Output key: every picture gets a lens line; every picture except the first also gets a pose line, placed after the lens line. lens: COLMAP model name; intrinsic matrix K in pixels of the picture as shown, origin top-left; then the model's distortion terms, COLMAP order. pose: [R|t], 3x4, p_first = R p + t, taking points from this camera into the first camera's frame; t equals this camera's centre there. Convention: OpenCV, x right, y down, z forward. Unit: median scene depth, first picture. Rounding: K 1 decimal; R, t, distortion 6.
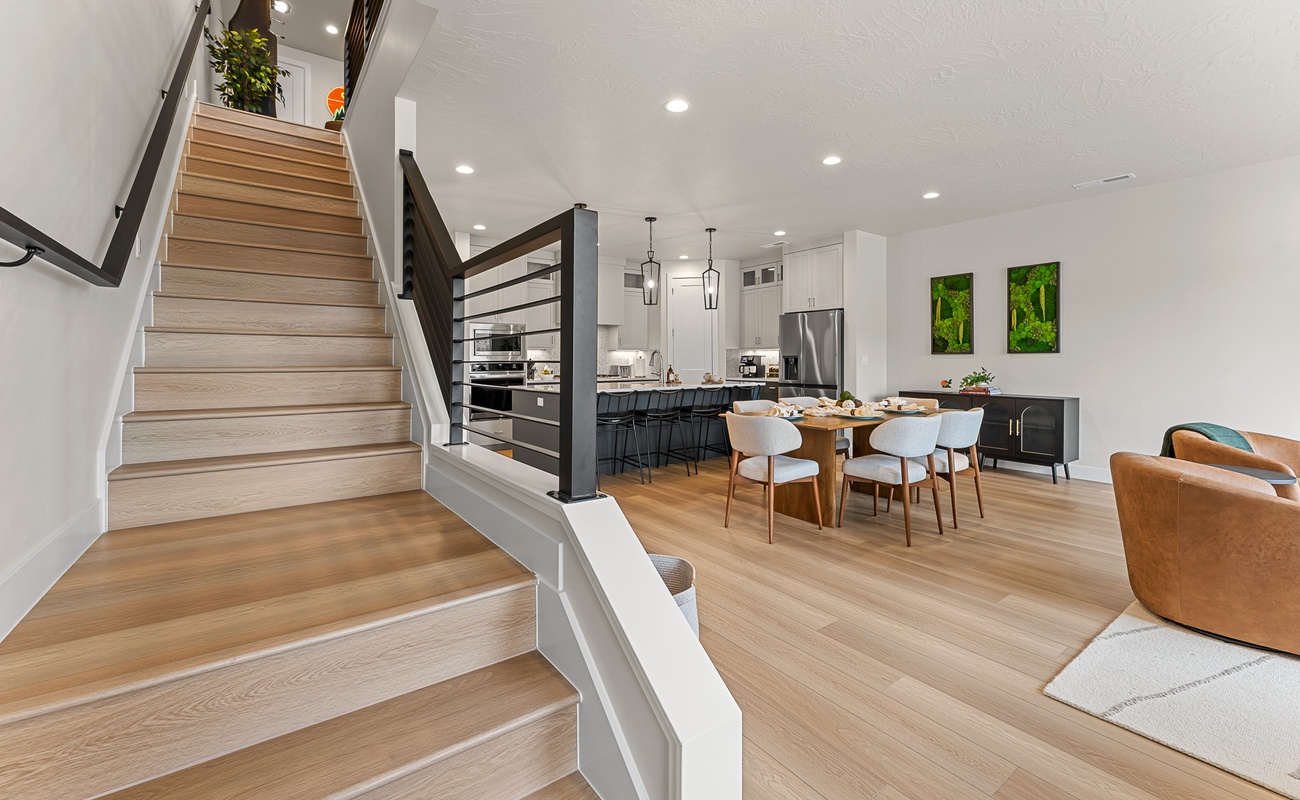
lens RADIAL K [[522.1, 0, 643.7], [0, 522.1, 396.7], [0, 0, 1]] dist [0.000668, 0.000087]
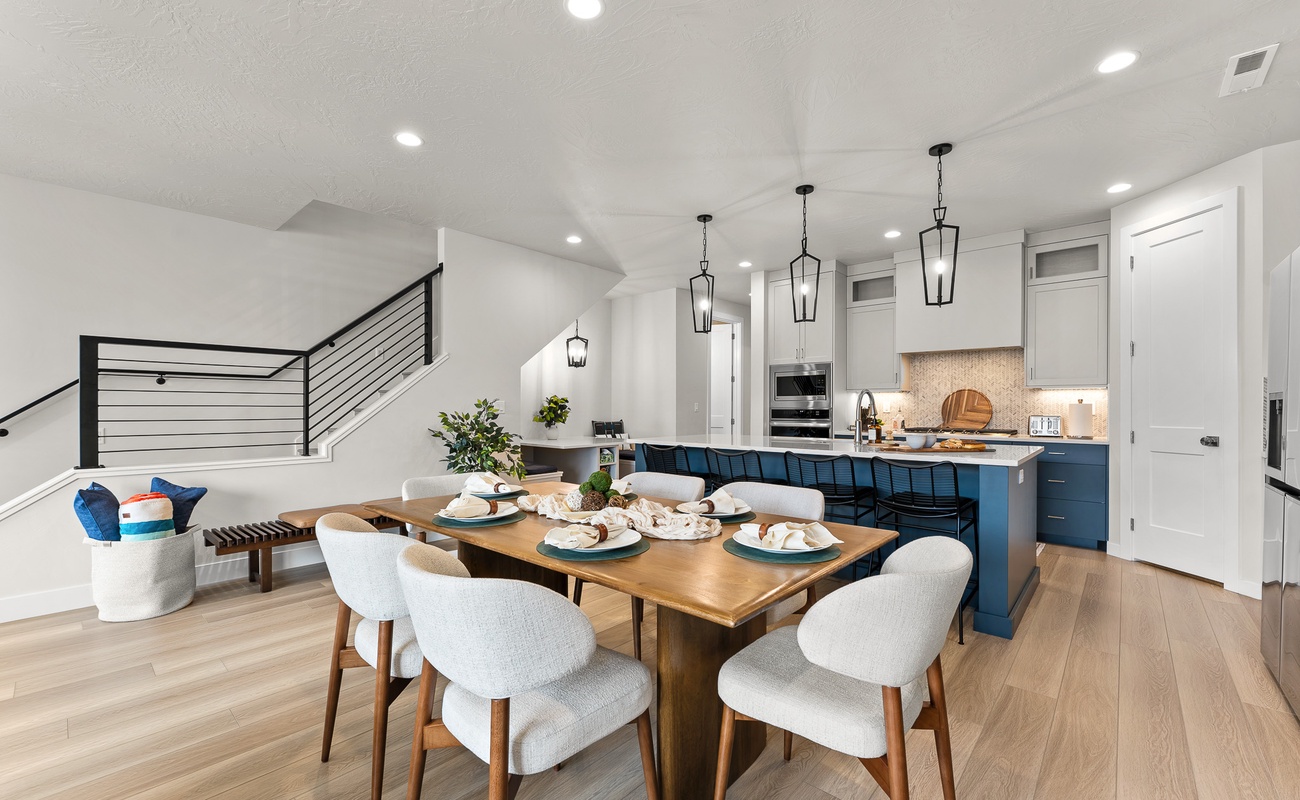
lens RADIAL K [[522.1, 0, 643.7], [0, 522.1, 396.7], [0, 0, 1]] dist [0.000668, 0.000087]
pose [[0.230612, -0.008326, -0.973010, 0.717338], [-0.073642, 0.996946, -0.025985, -0.058957], [0.970255, 0.077647, 0.229294, 0.759722]]
